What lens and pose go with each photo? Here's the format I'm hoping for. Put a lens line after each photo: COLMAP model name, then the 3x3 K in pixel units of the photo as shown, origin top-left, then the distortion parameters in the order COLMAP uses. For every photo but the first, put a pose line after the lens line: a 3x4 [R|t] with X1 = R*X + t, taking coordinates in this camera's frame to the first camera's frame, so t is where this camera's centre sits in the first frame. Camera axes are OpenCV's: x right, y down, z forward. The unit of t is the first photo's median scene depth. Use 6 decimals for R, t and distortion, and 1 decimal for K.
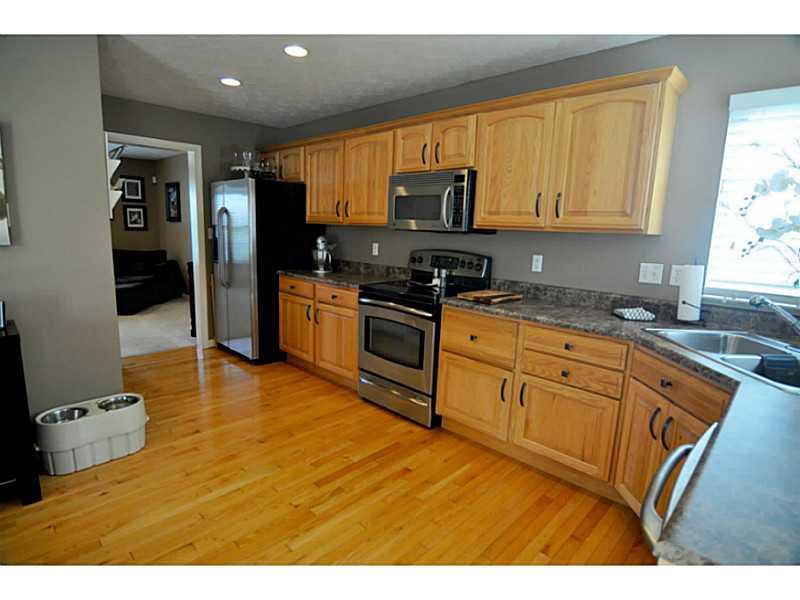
lens RADIAL K [[430.7, 0, 394.8], [0, 430.7, 302.8], [0, 0, 1]] dist [-0.004928, -0.008572]
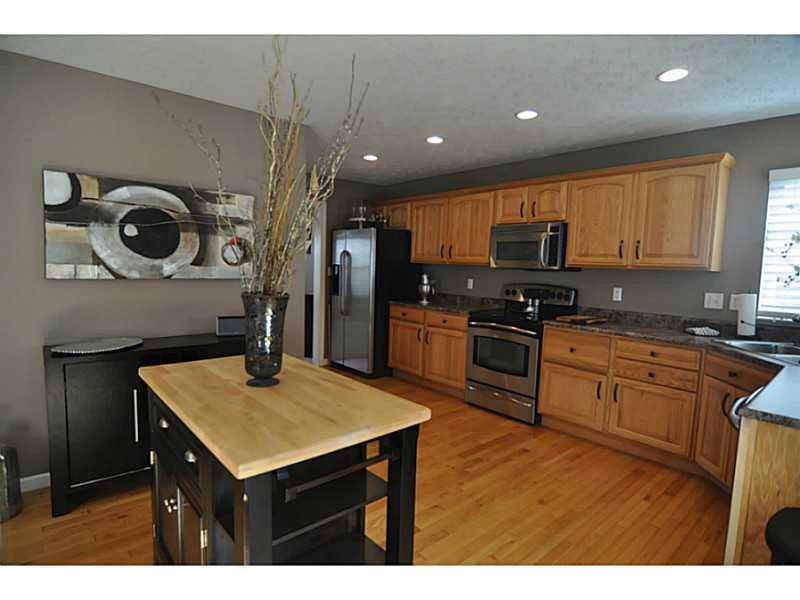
lens RADIAL K [[430.7, 0, 395.9], [0, 430.7, 303.7], [0, 0, 1]] dist [-0.004928, -0.008572]
pose [[0.996782, 0.003704, -0.080080, -0.231147], [-0.010472, 0.996389, -0.084263, 0.052923], [0.079479, 0.084830, 0.993220, -0.324694]]
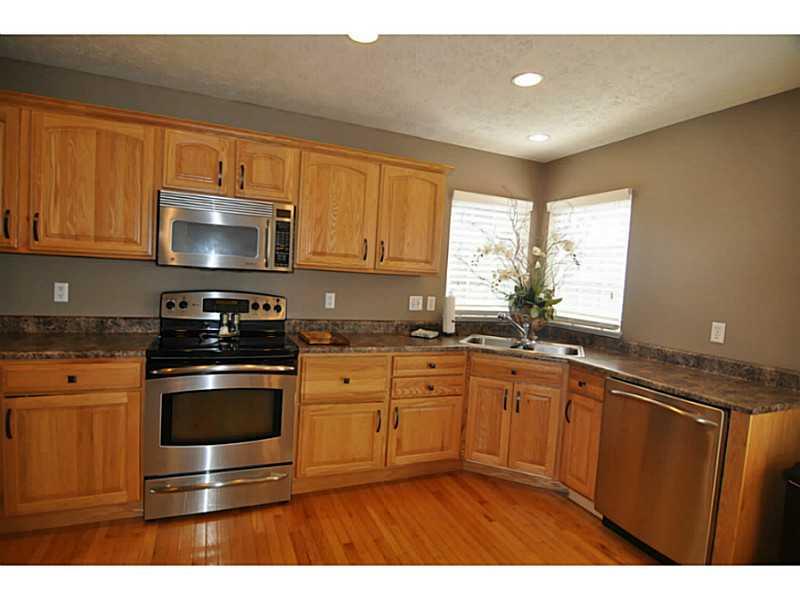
lens RADIAL K [[430.7, 0, 395.3], [0, 430.7, 301.4], [0, 0, 1]] dist [-0.004928, -0.008572]
pose [[0.388595, -0.068261, 0.918877, -0.627889], [0.114613, 0.993088, 0.025304, -0.104780], [-0.914252, 0.095483, 0.393733, 0.462356]]
